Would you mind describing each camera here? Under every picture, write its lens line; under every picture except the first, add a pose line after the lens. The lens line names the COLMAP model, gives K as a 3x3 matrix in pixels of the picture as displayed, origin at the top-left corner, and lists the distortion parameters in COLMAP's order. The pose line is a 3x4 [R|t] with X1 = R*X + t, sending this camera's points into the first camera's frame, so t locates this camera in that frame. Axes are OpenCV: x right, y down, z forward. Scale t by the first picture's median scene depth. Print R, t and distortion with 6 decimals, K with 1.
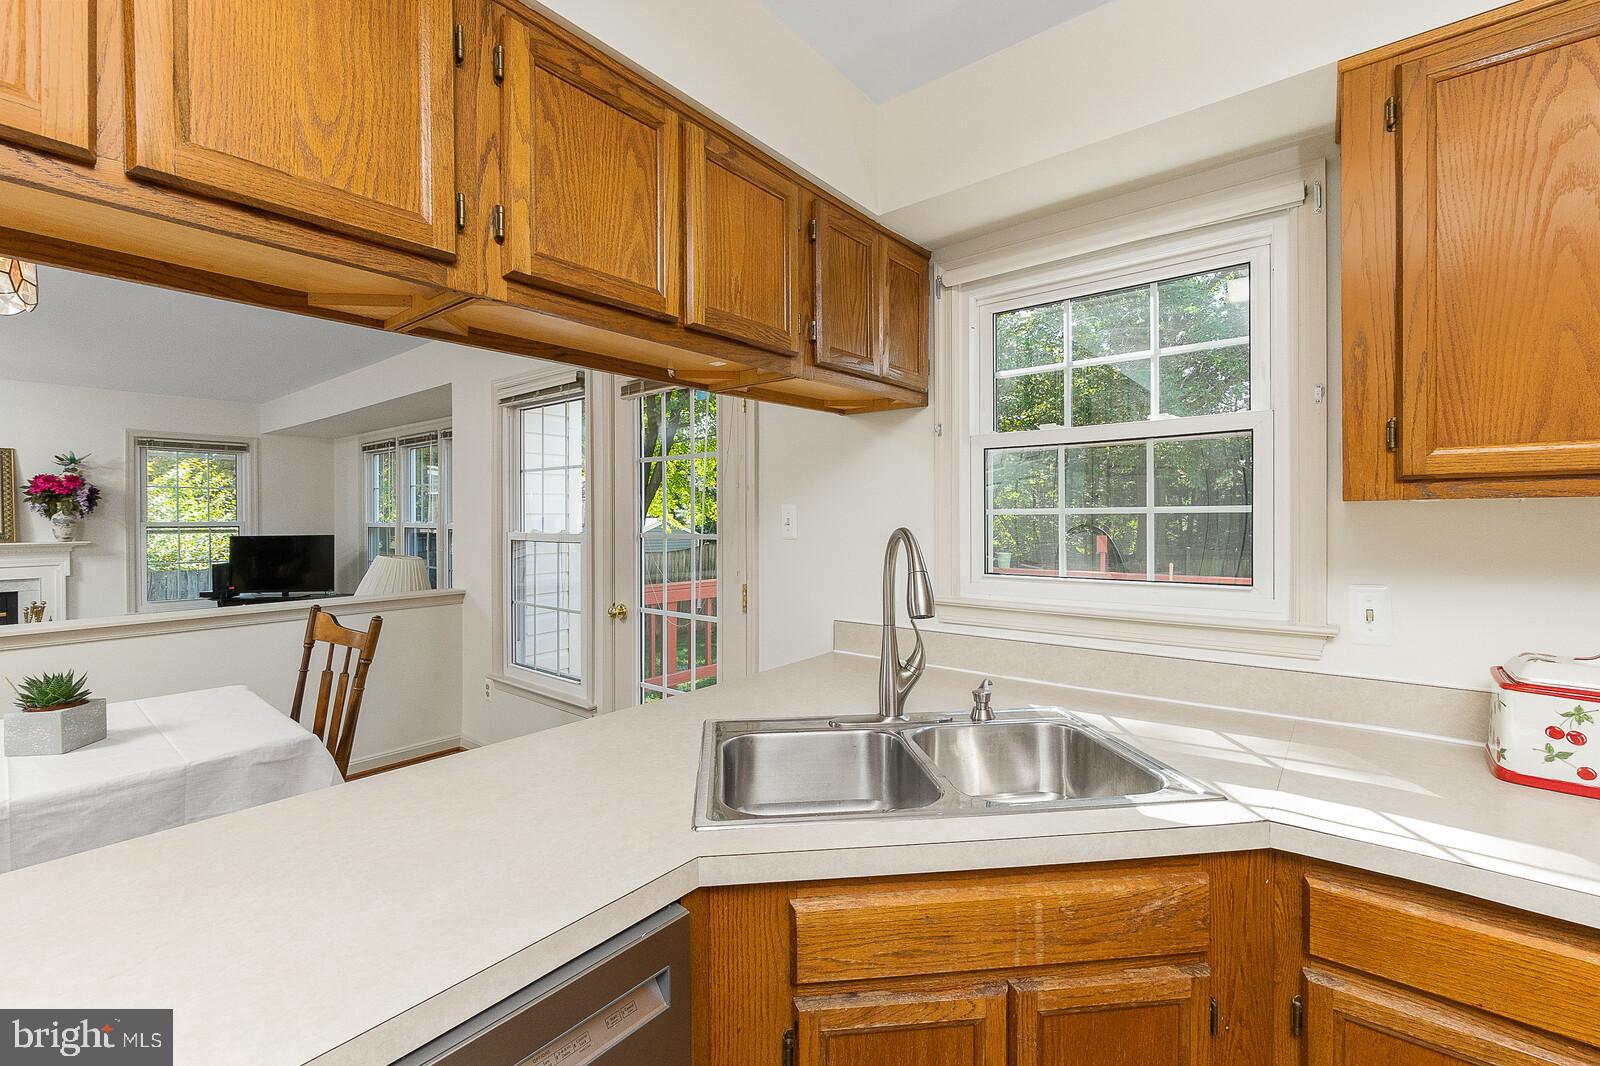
lens RADIAL K [[686.2, 0, 807.0], [0, 686.2, 525.9], [0, 0, 1]] dist [-0.003827, -0.000083]
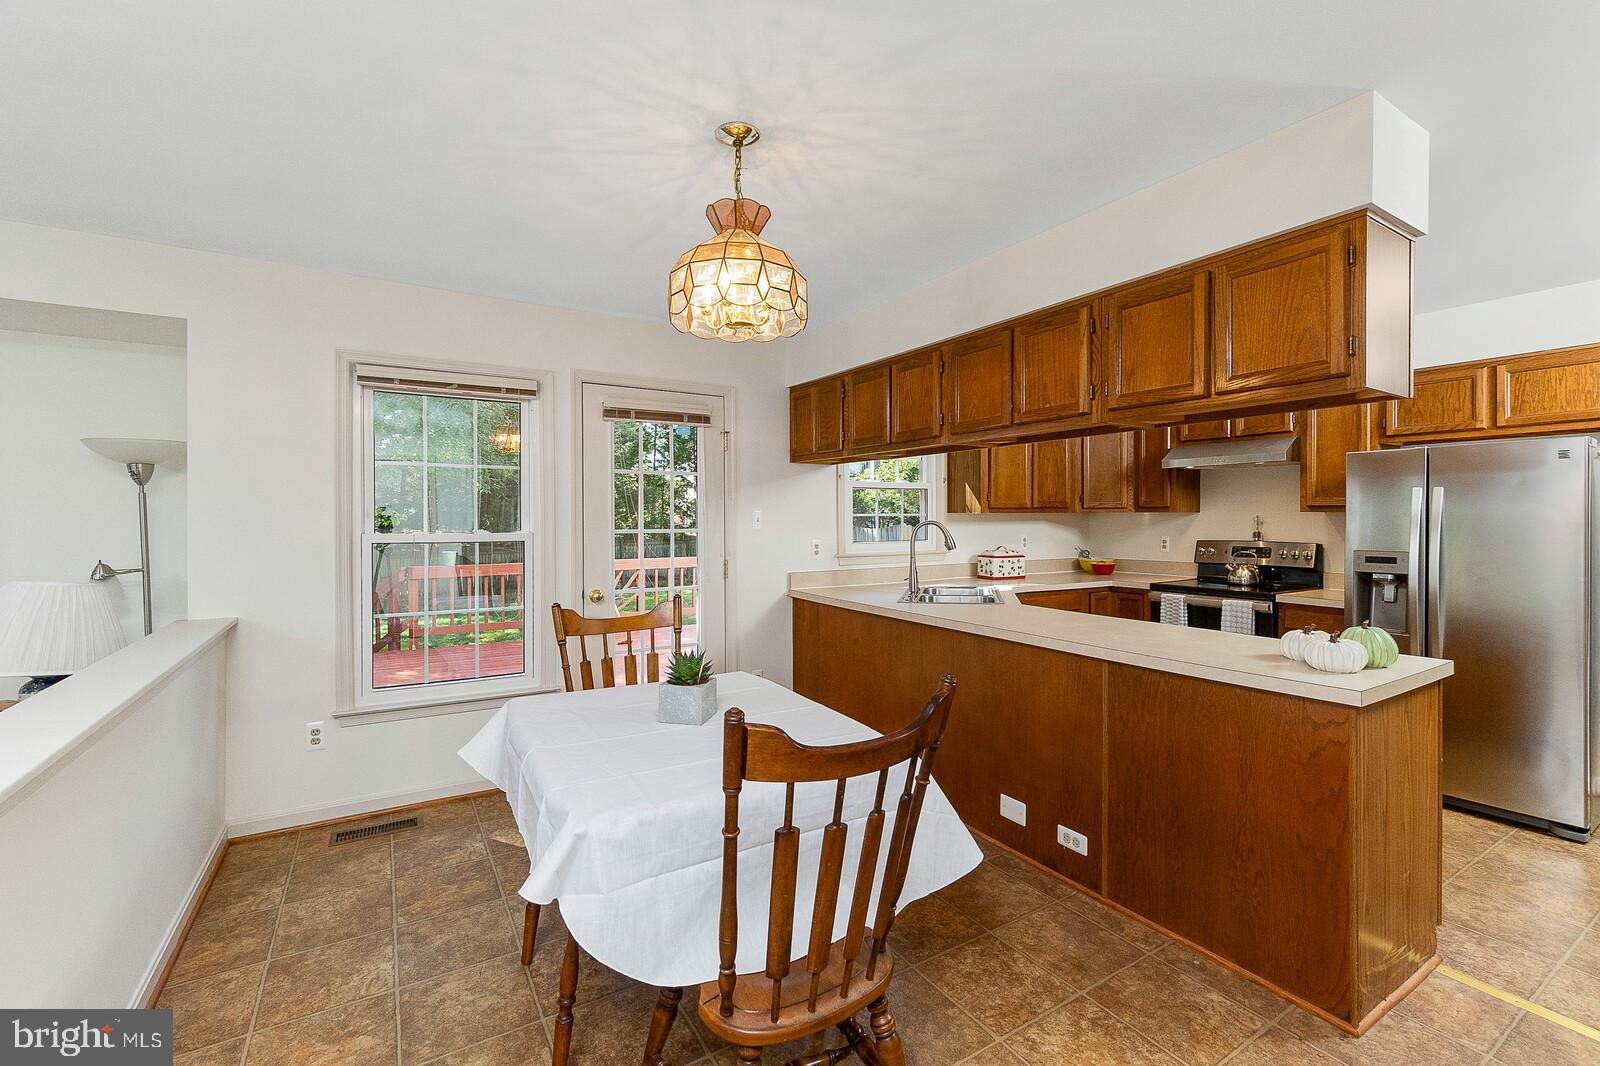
lens RADIAL K [[686.2, 0, 793.6], [0, 686.2, 522.9], [0, 0, 1]] dist [-0.003827, -0.000083]
pose [[0.341188, -0.005770, 0.939977, -2.161108], [0.011817, 0.999928, 0.001849, -0.002156], [-0.939921, 0.010477, 0.341232, 0.449440]]
